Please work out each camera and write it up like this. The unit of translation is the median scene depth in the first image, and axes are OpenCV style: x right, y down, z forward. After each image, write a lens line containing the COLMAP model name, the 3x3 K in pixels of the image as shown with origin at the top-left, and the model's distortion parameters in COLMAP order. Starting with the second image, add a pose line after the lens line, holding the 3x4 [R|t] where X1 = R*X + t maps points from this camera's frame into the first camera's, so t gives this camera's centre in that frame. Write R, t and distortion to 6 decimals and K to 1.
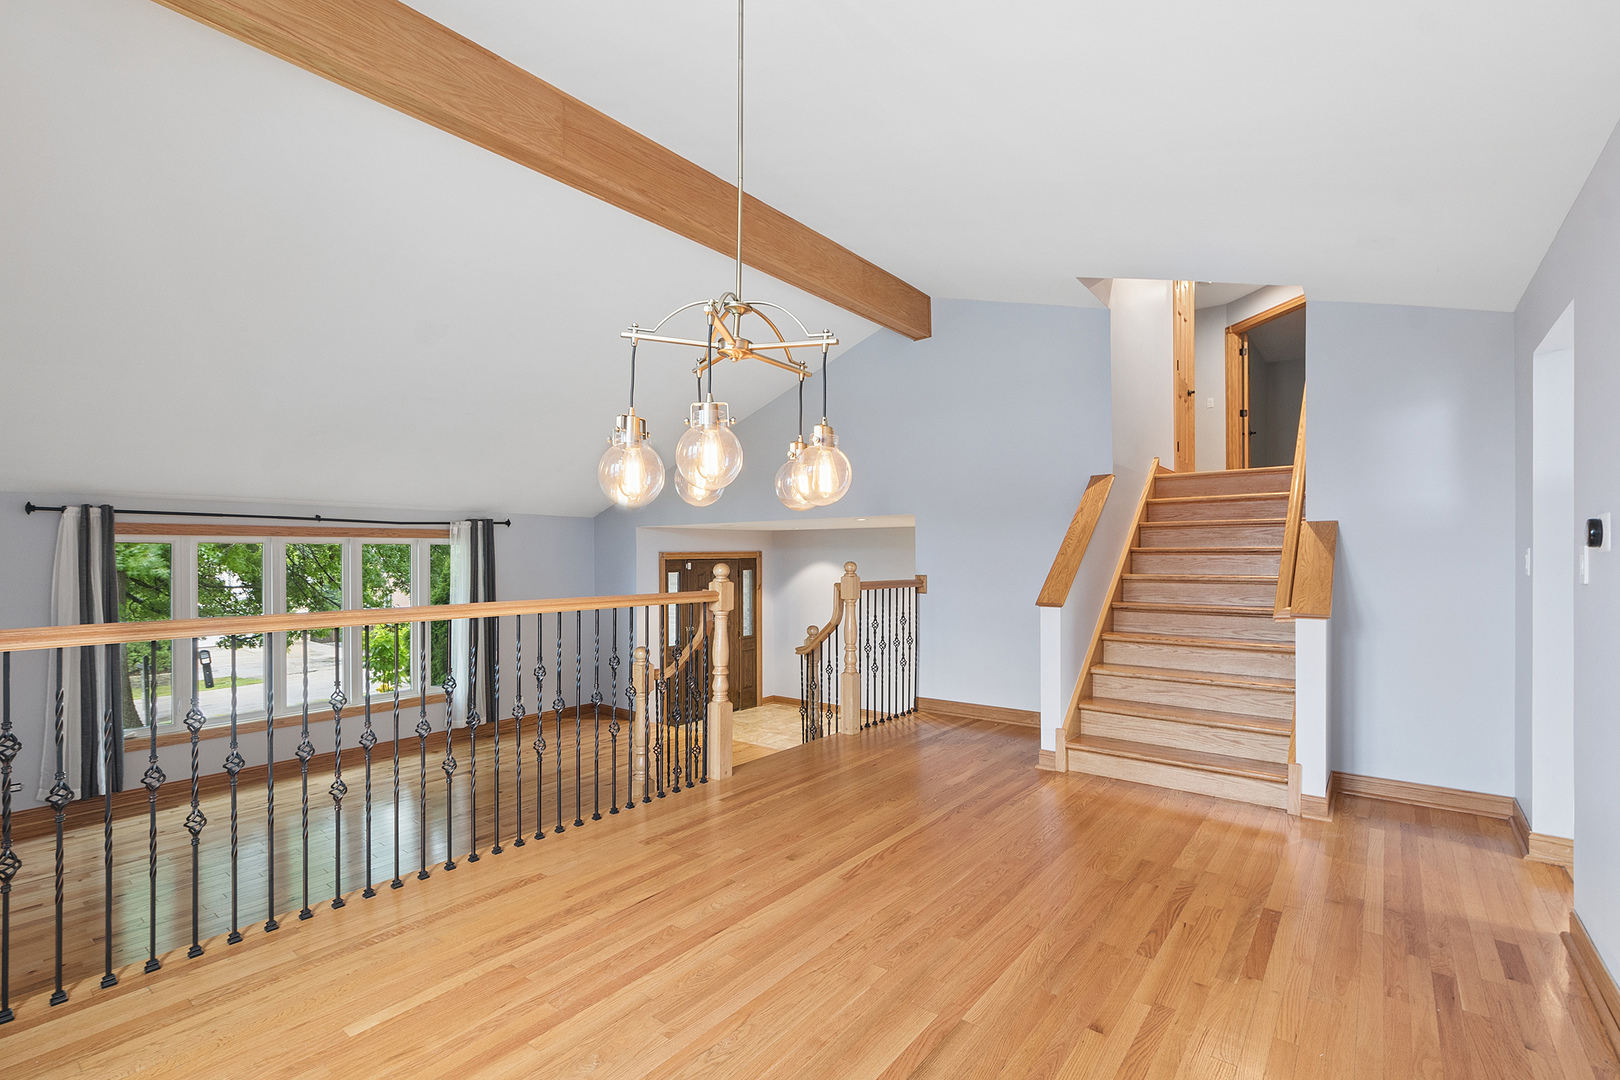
lens RADIAL K [[724.6, 0, 796.6], [0, 724.6, 562.5], [0, 0, 1]] dist [-0.001590, -0.000846]
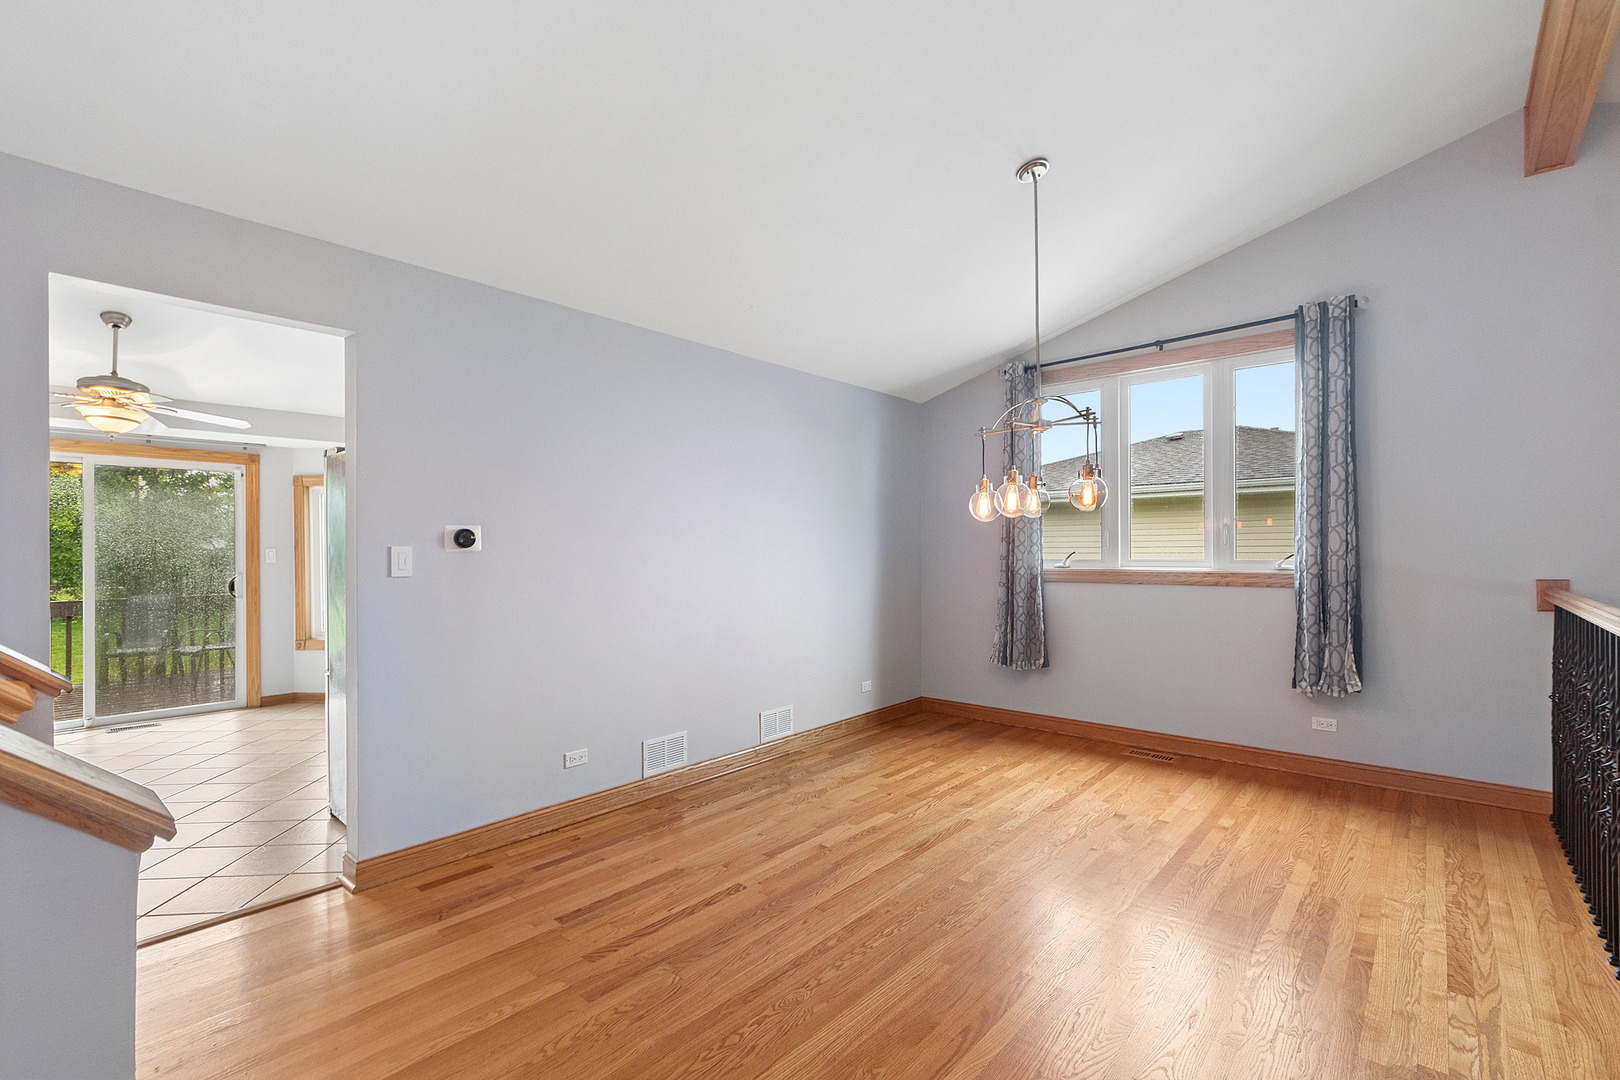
lens RADIAL K [[724.6, 0, 813.8], [0, 724.6, 551.0], [0, 0, 1]] dist [-0.001590, -0.000846]
pose [[-0.999712, 0.011346, 0.021152, 0.132616], [0.011548, 0.999888, 0.009498, -0.007217], [-0.021042, 0.009739, -0.999731, 0.873727]]
